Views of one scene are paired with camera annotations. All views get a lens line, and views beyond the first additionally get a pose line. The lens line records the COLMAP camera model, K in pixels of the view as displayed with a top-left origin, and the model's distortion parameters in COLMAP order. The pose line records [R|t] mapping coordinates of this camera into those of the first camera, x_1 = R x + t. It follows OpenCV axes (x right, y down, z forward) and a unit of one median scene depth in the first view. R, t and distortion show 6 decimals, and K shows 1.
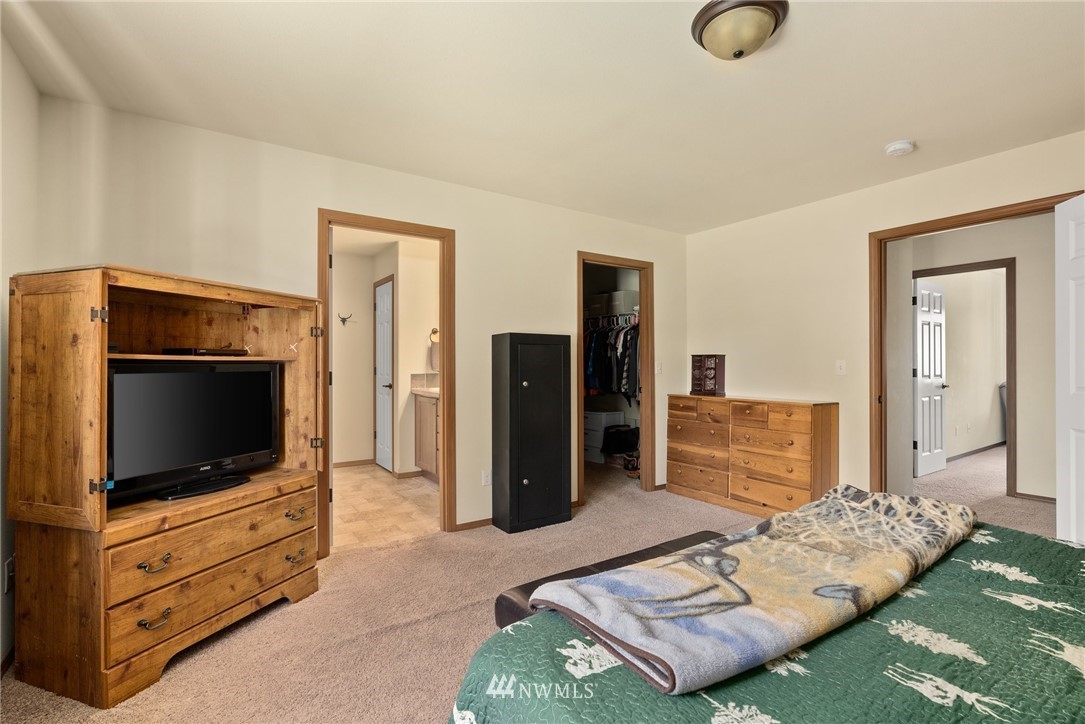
lens RADIAL K [[496.1, 0, 542.4], [0, 496.1, 363.2], [0, 0, 1]] dist [0.002302, -0.000127]
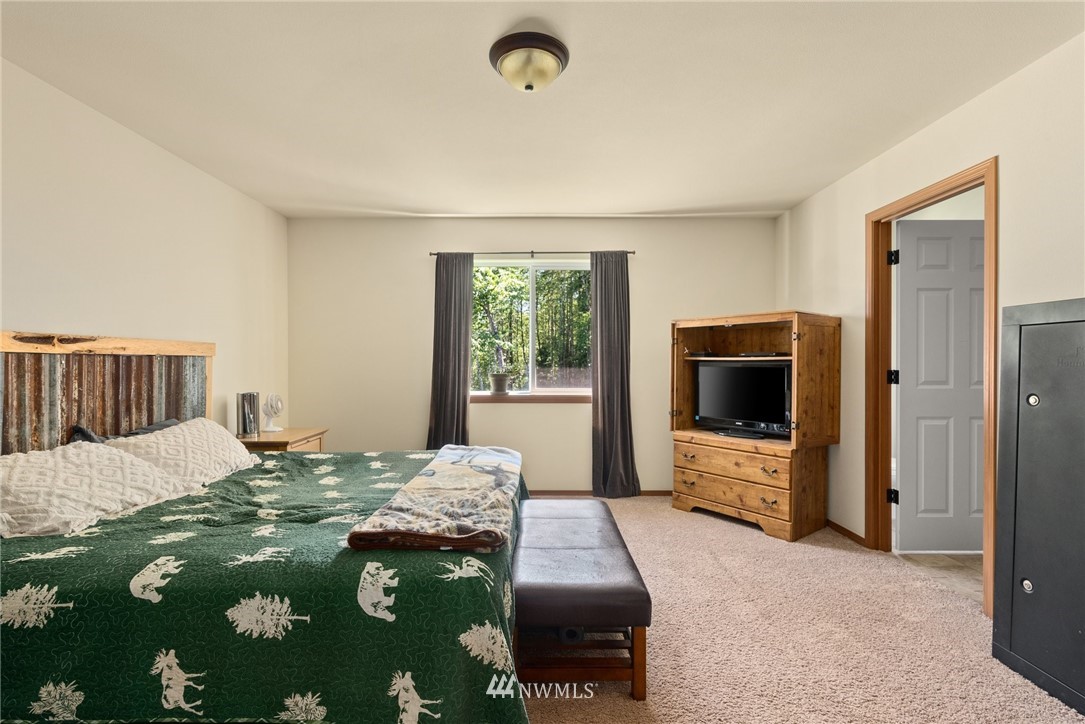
lens RADIAL K [[496.1, 0, 539.0], [0, 496.1, 361.1], [0, 0, 1]] dist [0.002302, -0.000127]
pose [[-0.548887, -0.001804, -0.835895, 1.083625], [-0.001796, 0.999998, -0.000979, 0.001220], [0.835895, 0.000964, -0.548889, 1.322649]]
